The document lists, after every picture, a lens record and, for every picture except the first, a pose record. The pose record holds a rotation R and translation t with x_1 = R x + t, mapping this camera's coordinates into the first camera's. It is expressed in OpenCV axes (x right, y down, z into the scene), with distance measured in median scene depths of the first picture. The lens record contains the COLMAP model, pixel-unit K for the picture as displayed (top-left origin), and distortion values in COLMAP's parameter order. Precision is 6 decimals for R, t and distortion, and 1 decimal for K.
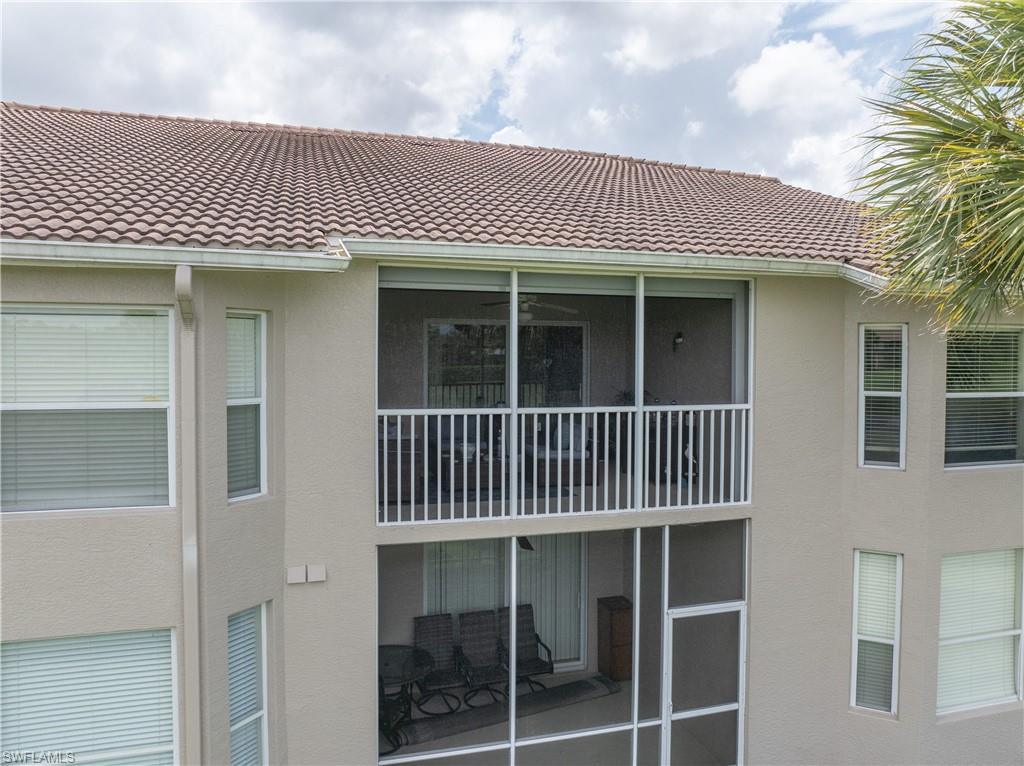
lens RADIAL K [[732.0, 0, 512.0], [0, 732.0, 383.0], [0, 0, 1]] dist [-0.047744, 0.000034]
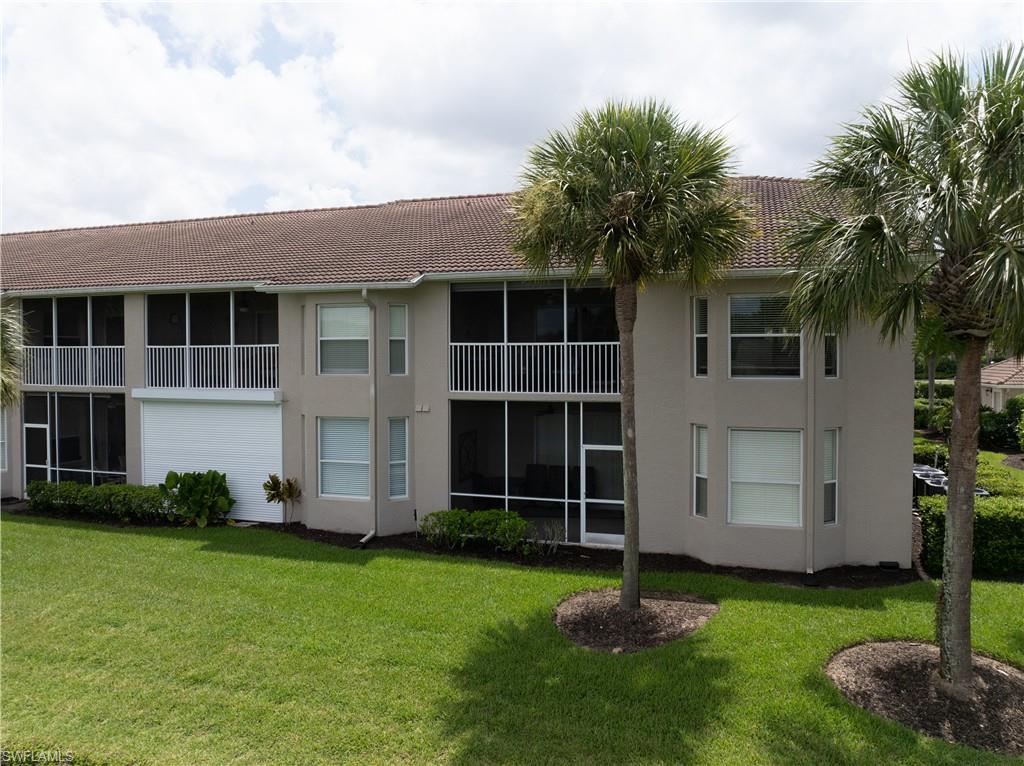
lens RADIAL K [[708.3, 0, 525.2], [0, 708.3, 382.8], [0, 0, 1]] dist [-0.035103, 0.002737]
pose [[0.837754, 0.018413, -0.545737, 1.171349], [-0.016727, 0.999828, 0.008056, 0.131390], [0.545791, 0.002379, 0.837918, -0.740336]]
